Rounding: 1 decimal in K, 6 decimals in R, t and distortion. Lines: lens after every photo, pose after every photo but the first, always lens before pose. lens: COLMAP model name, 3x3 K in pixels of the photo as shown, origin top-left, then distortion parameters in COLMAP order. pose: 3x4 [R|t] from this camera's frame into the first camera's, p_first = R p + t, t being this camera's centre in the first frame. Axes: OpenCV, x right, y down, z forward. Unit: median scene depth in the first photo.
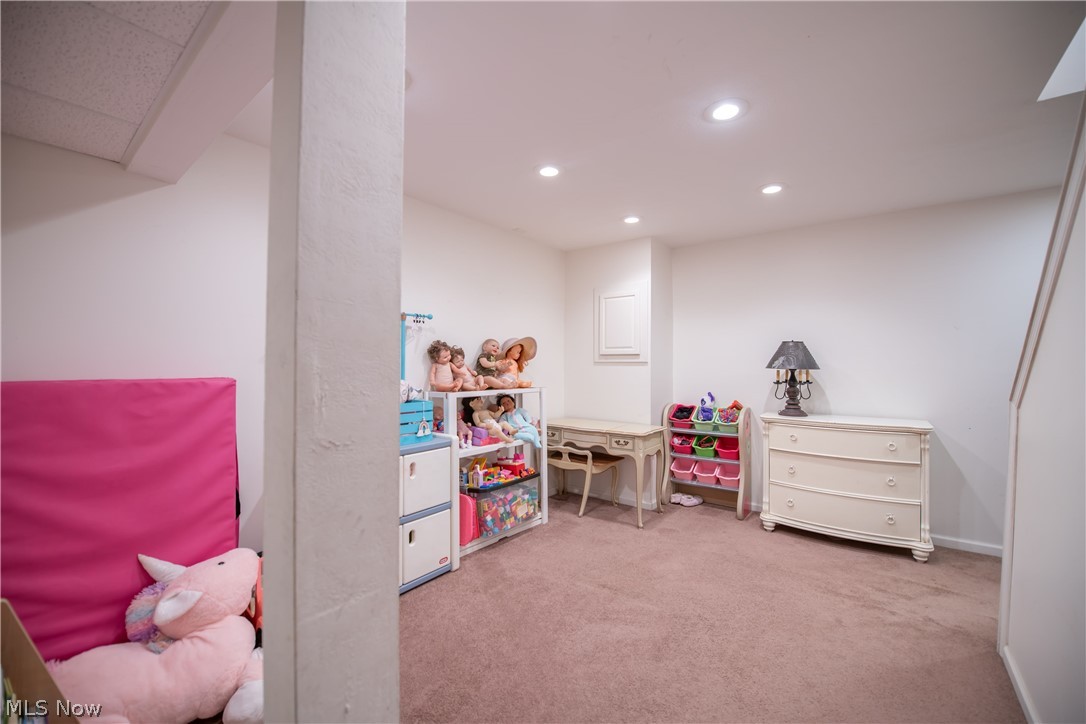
lens RADIAL K [[427.9, 0, 545.6], [0, 427.9, 358.2], [0, 0, 1]] dist [-0.015147, -0.002924]
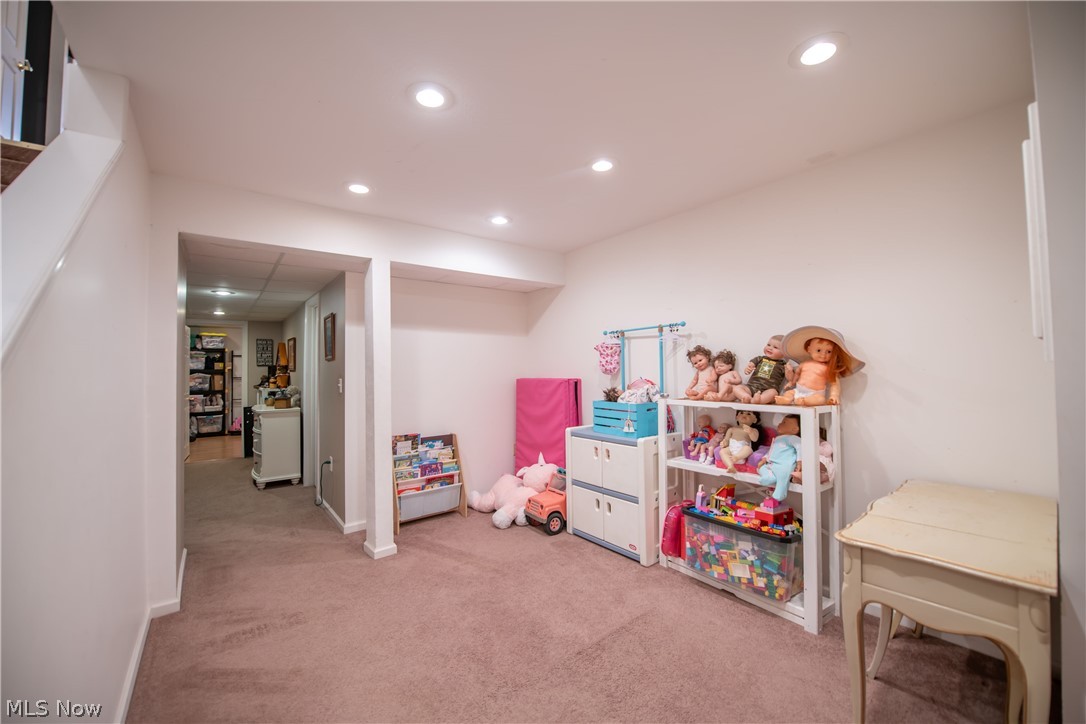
lens RADIAL K [[427.9, 0, 545.0], [0, 427.9, 360.5], [0, 0, 1]] dist [-0.015147, -0.002924]
pose [[-0.235985, -0.018651, -0.971578, 0.773827], [0.024841, 0.999373, -0.025218, 0.006860], [0.971439, -0.030086, -0.235374, 0.896651]]
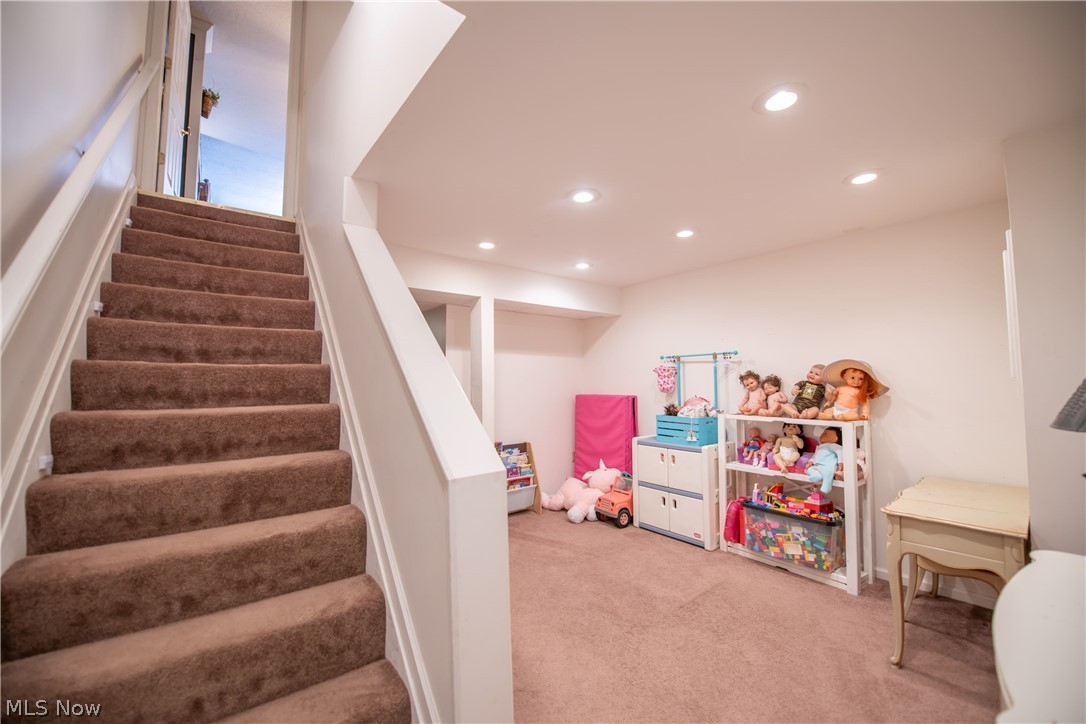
lens RADIAL K [[427.9, 0, 544.9], [0, 427.9, 359.9], [0, 0, 1]] dist [-0.015147, -0.002924]
pose [[-0.230052, -0.049184, -0.971935, 1.042642], [0.016409, 0.998384, -0.054406, -0.017638], [0.973040, -0.028464, -0.228873, 0.725618]]
